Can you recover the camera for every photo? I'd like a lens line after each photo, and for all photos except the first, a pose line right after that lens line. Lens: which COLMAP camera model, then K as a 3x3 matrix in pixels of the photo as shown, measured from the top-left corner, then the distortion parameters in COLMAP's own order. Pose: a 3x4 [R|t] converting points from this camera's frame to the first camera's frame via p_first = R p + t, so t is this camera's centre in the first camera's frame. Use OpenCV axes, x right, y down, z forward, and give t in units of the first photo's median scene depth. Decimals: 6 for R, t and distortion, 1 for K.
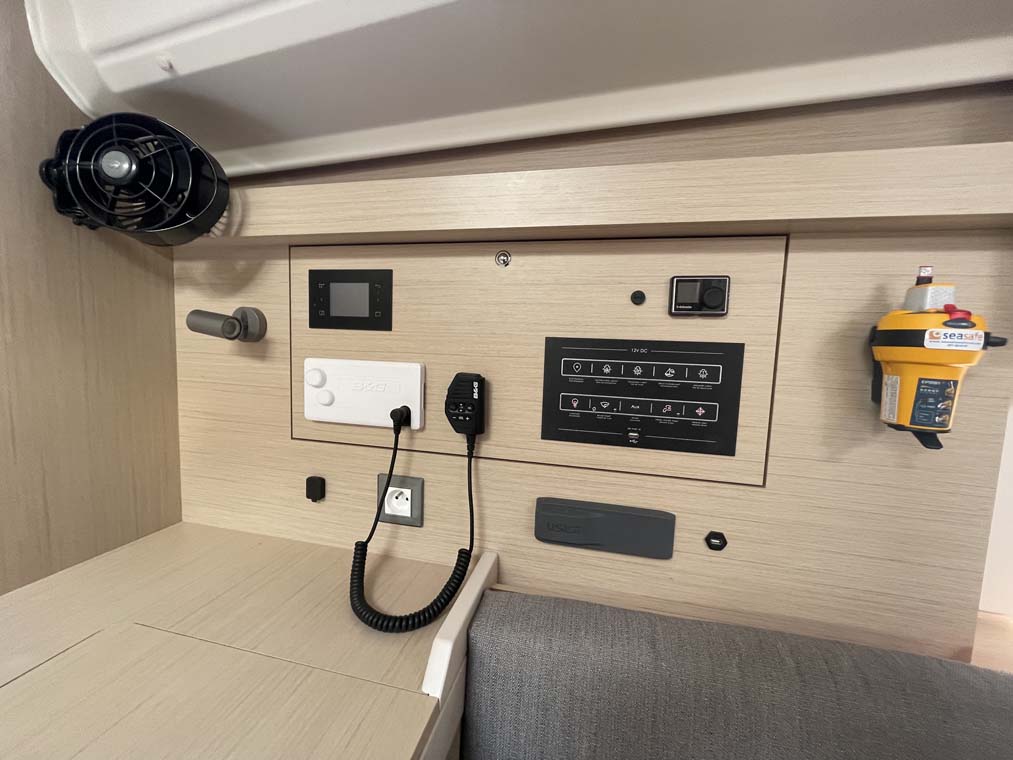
lens RADIAL K [[409.0, 0, 506.5], [0, 409.0, 380.0], [0, 0, 1]] dist [0.000398, 0.000182]
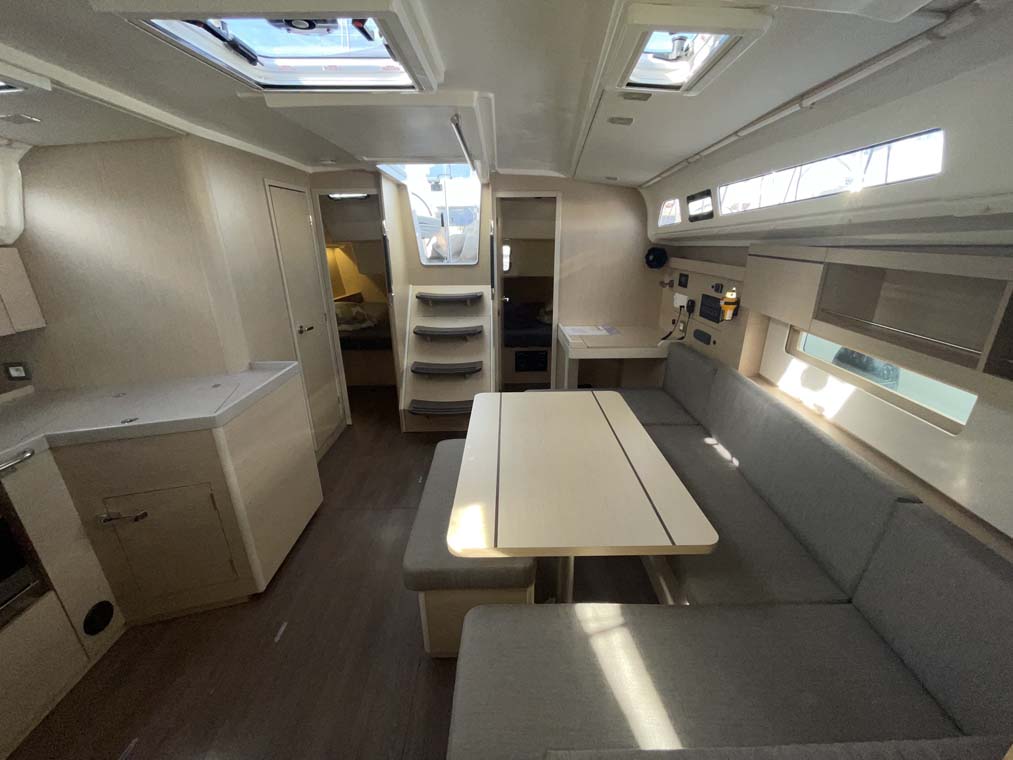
lens RADIAL K [[409.0, 0, 506.5], [0, 409.0, 380.0], [0, 0, 1]] dist [0.000398, 0.000182]
pose [[0.237600, 0.287900, -0.927718, 3.750390], [-0.069706, 0.957659, 0.279339, -0.273783], [0.968859, -0.001703, 0.247608, -2.060118]]
